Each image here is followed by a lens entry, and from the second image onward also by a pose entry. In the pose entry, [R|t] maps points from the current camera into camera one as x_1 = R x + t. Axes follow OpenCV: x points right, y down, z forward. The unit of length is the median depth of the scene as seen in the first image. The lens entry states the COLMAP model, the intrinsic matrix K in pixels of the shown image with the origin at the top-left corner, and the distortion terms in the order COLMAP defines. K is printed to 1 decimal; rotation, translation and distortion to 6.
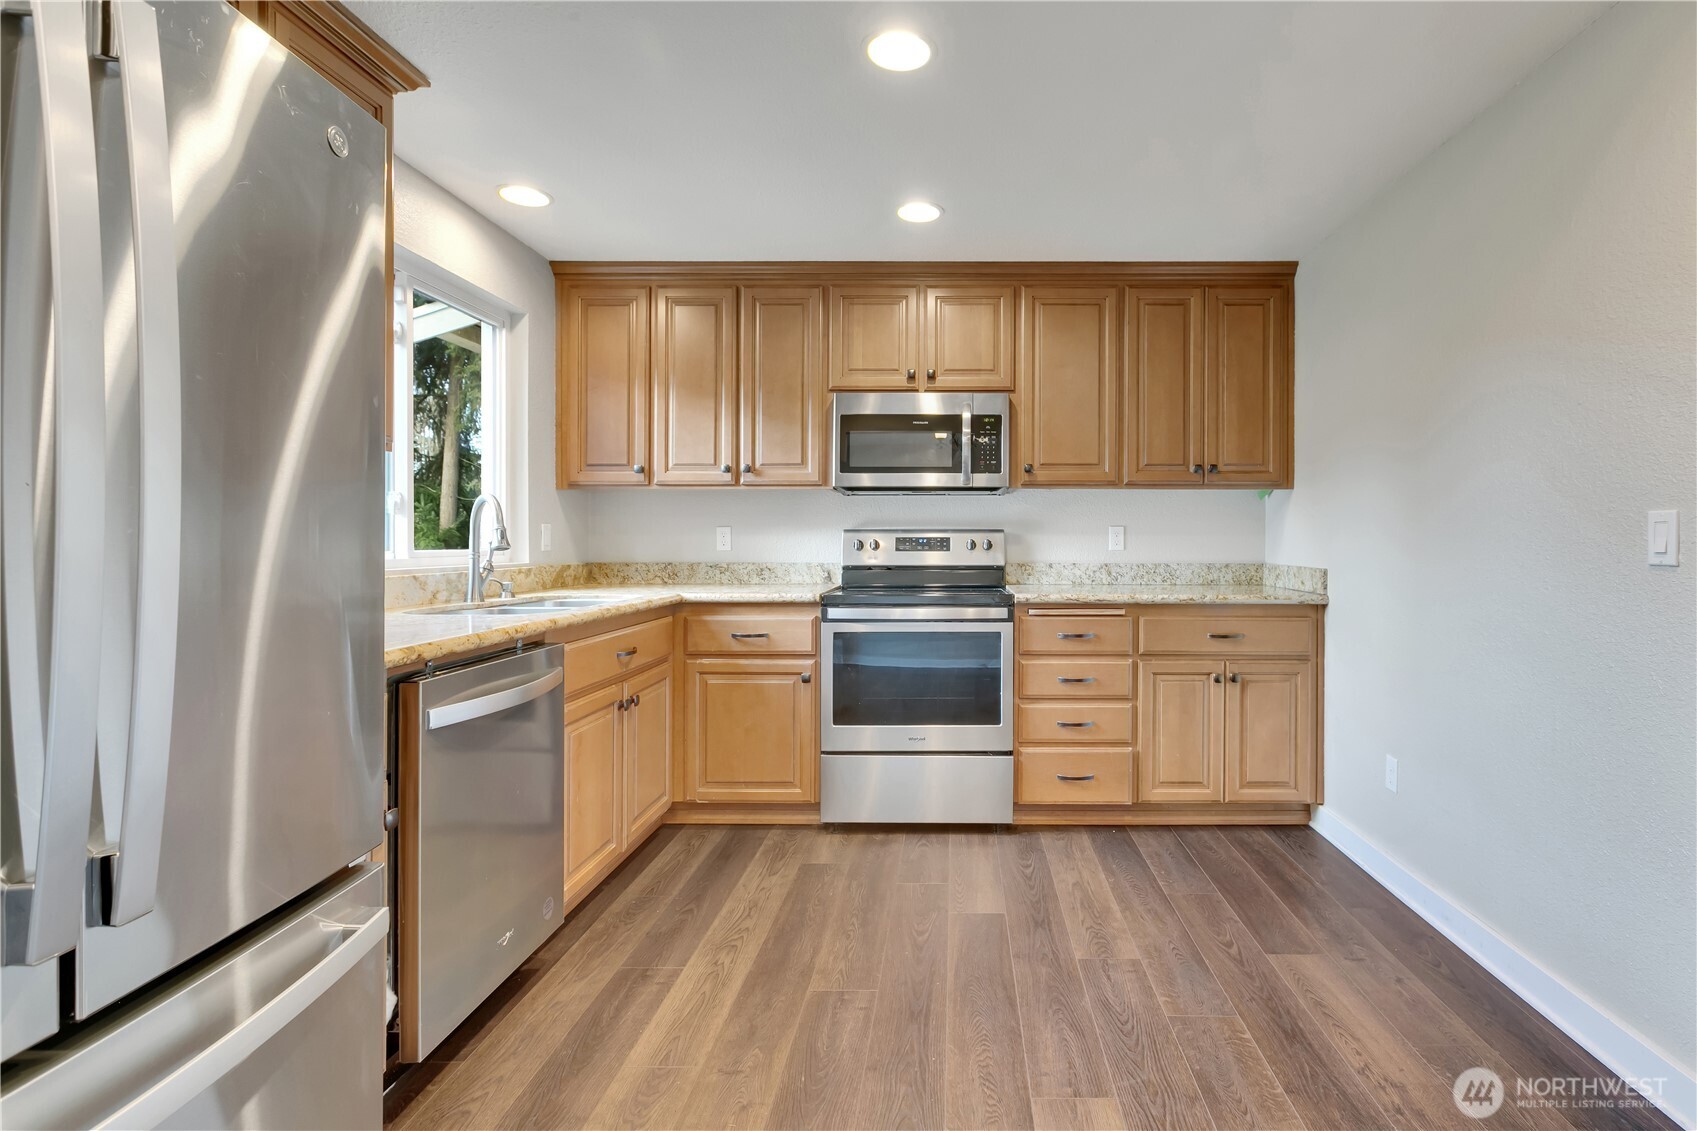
lens RADIAL K [[807.6, 0, 954.4], [0, 807.6, 536.2], [0, 0, 1]] dist [-0.001437, 0.000094]
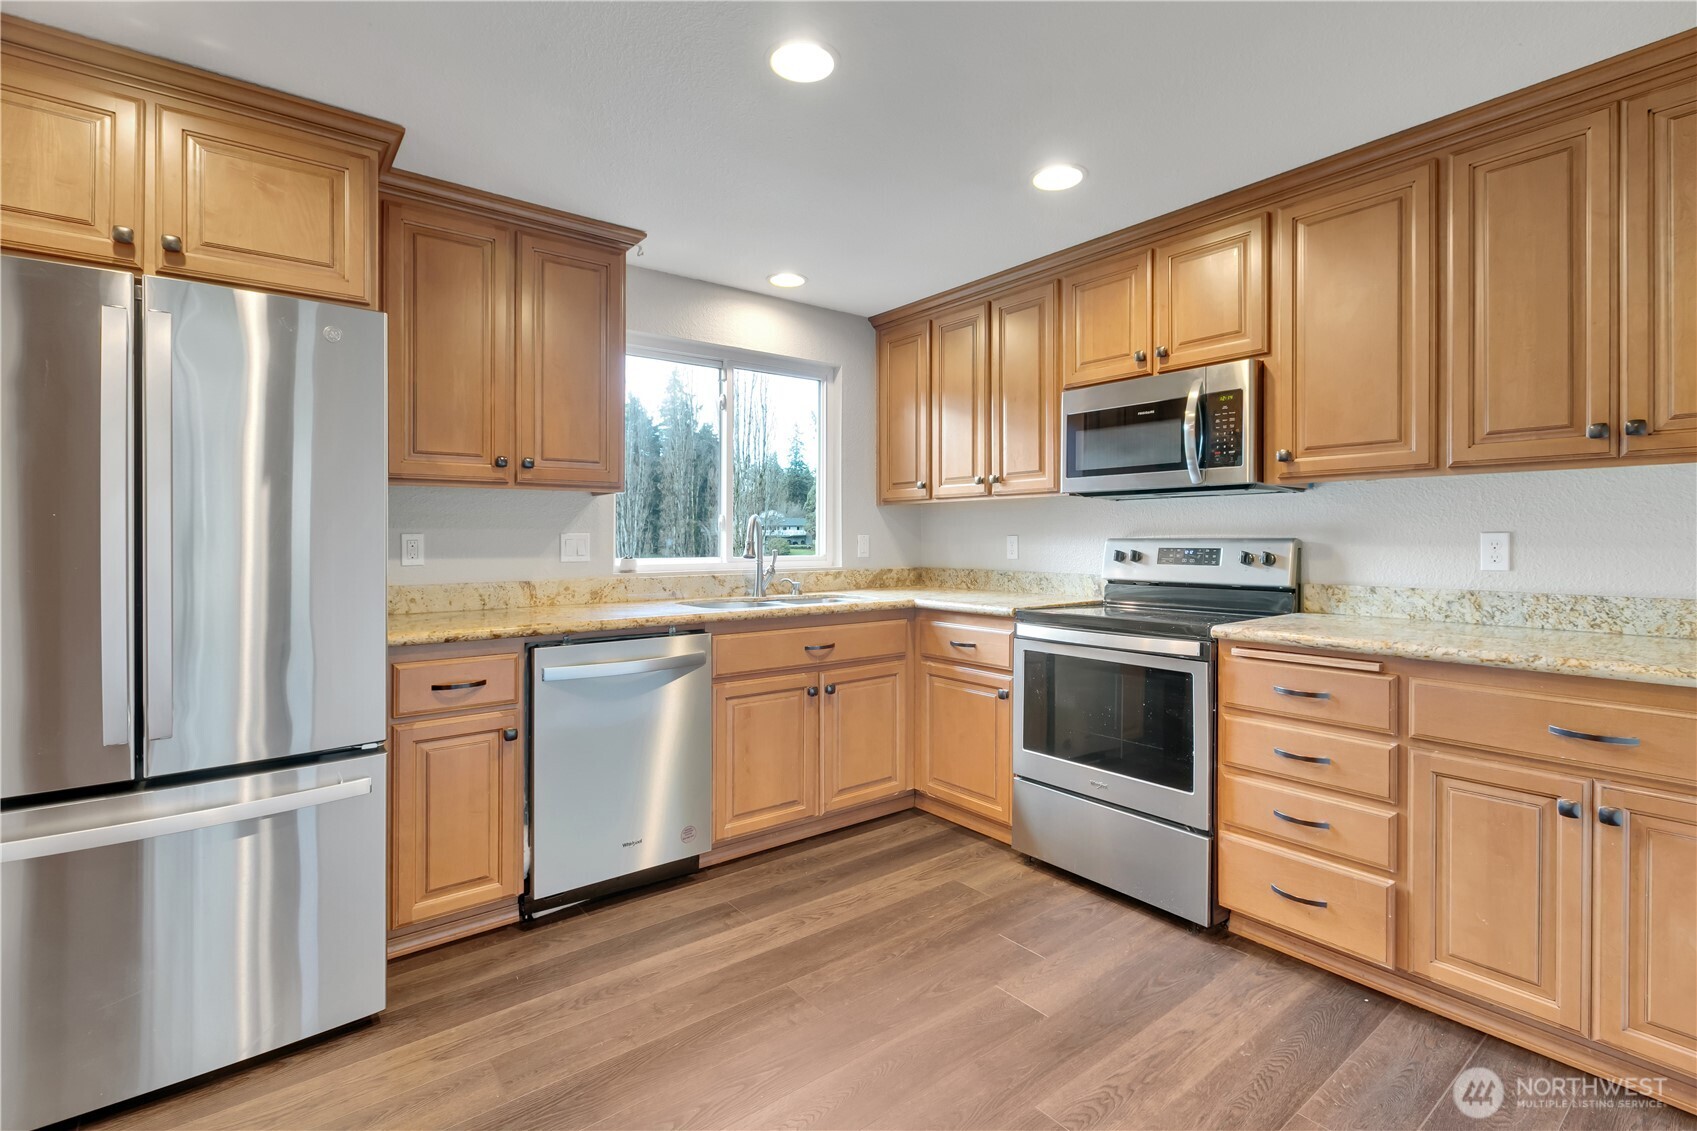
lens RADIAL K [[781.2, 0, 869.1], [0, 781.2, 534.3], [0, 0, 1]] dist [0.001349, 0.000574]
pose [[0.628758, -0.005499, -0.777582, 0.431721], [0.004957, 0.999983, -0.003064, -0.013332], [0.777585, -0.001928, 0.628774, 0.279211]]
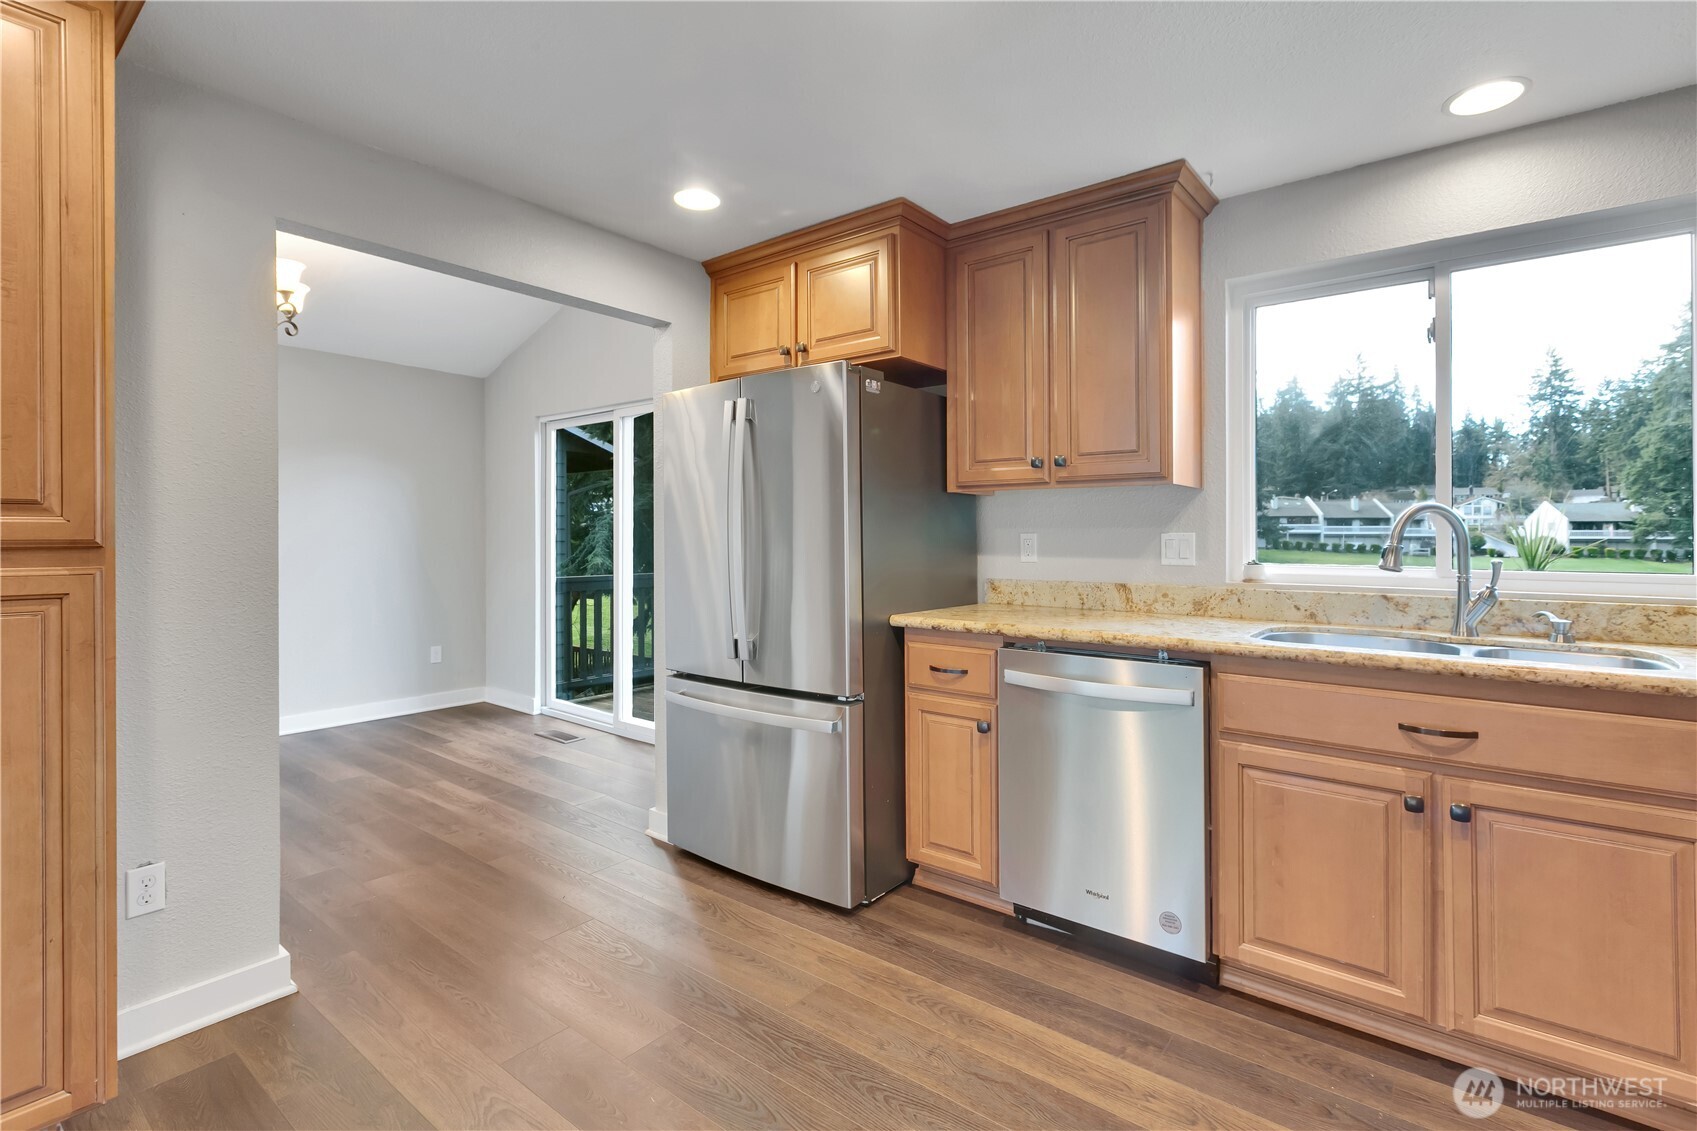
lens RADIAL K [[785.2, 0, 868.9], [0, 785.2, 541.2], [0, 0, 1]] dist [-0.000749, 0.000181]
pose [[-0.608269, 0.004754, -0.793717, 0.324787], [0.000651, 0.999985, 0.005491, -0.014860], [0.793730, 0.002823, -0.608263, 0.840139]]
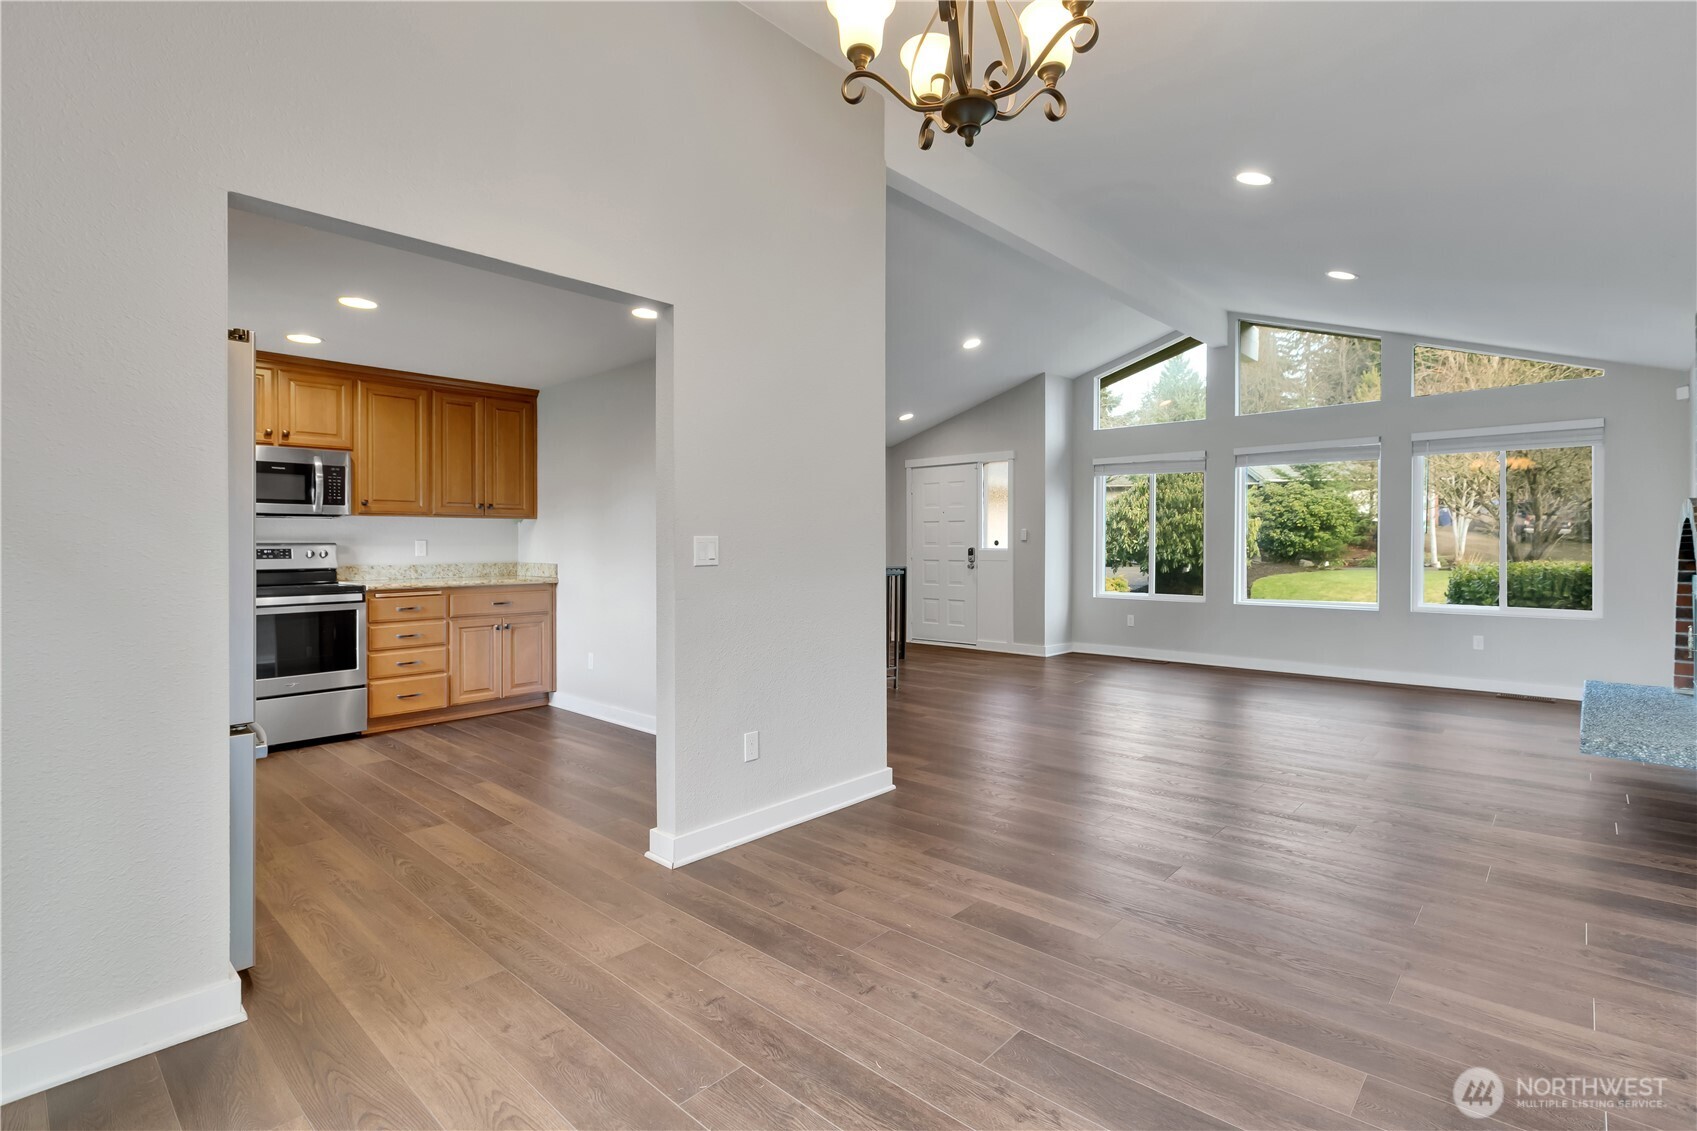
lens RADIAL K [[785.2, 0, 868.9], [0, 785.2, 541.2], [0, 0, 1]] dist [-0.000749, 0.000181]
pose [[0.662109, -0.003681, 0.749398, -0.409159], [0.004093, 0.999991, 0.001295, -0.010510], [-0.749396, 0.002210, 0.662118, -0.718583]]
